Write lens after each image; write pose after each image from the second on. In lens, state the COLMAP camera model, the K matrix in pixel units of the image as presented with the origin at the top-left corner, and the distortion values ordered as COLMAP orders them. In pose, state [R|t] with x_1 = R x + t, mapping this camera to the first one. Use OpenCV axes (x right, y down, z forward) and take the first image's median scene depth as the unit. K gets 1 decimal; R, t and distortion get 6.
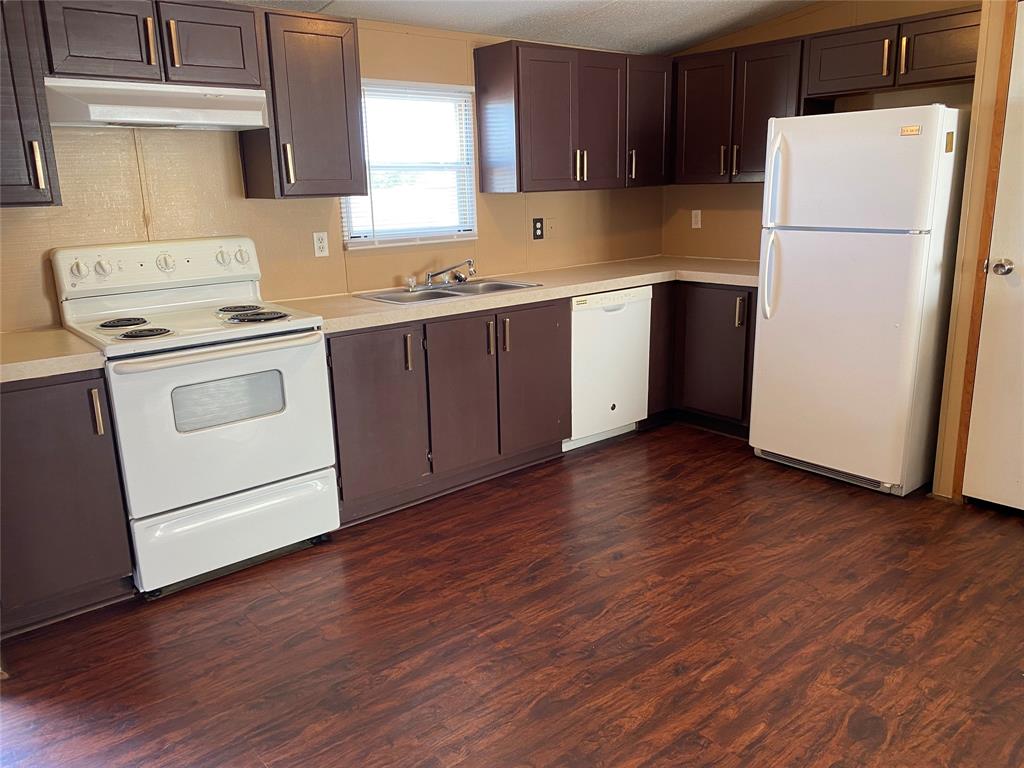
lens RADIAL K [[782.9, 0, 526.6], [0, 782.9, 360.8], [0, 0, 1]] dist [0.040201, -0.001306]
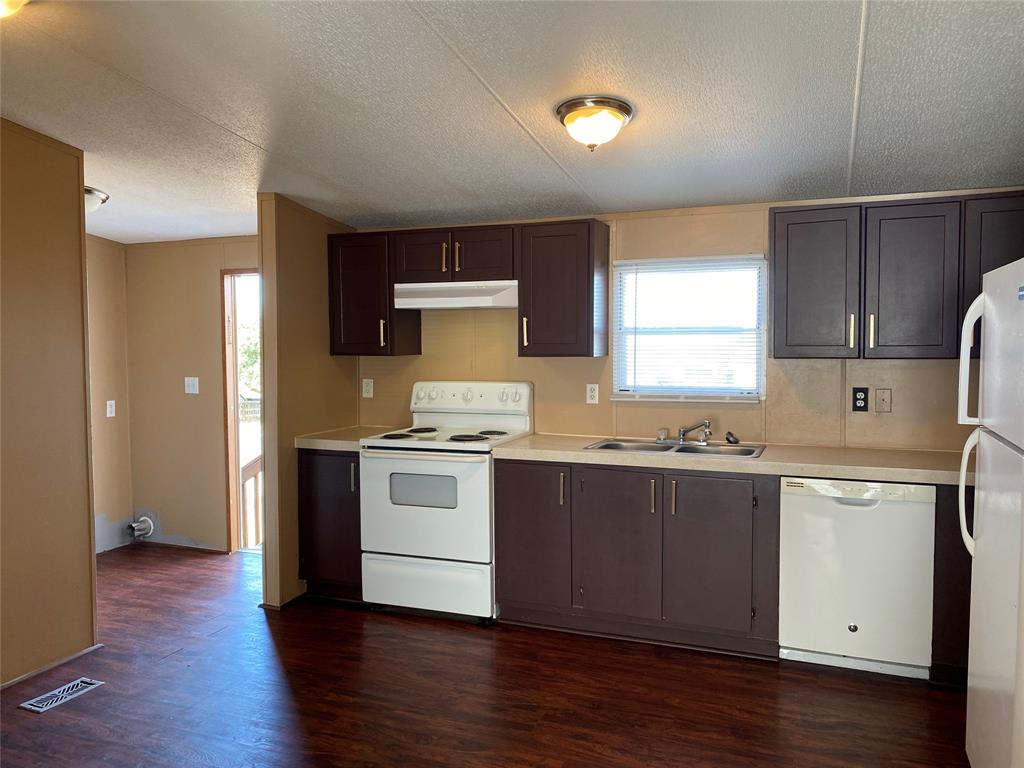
lens RADIAL K [[782.9, 0, 513.0], [0, 782.9, 383.4], [0, 0, 1]] dist [0.040201, -0.001306]
pose [[0.466512, 0.062151, -0.882329, 0.787364], [-0.205197, 0.977919, -0.039609, -0.098268], [0.860384, 0.199529, 0.468964, 0.358479]]
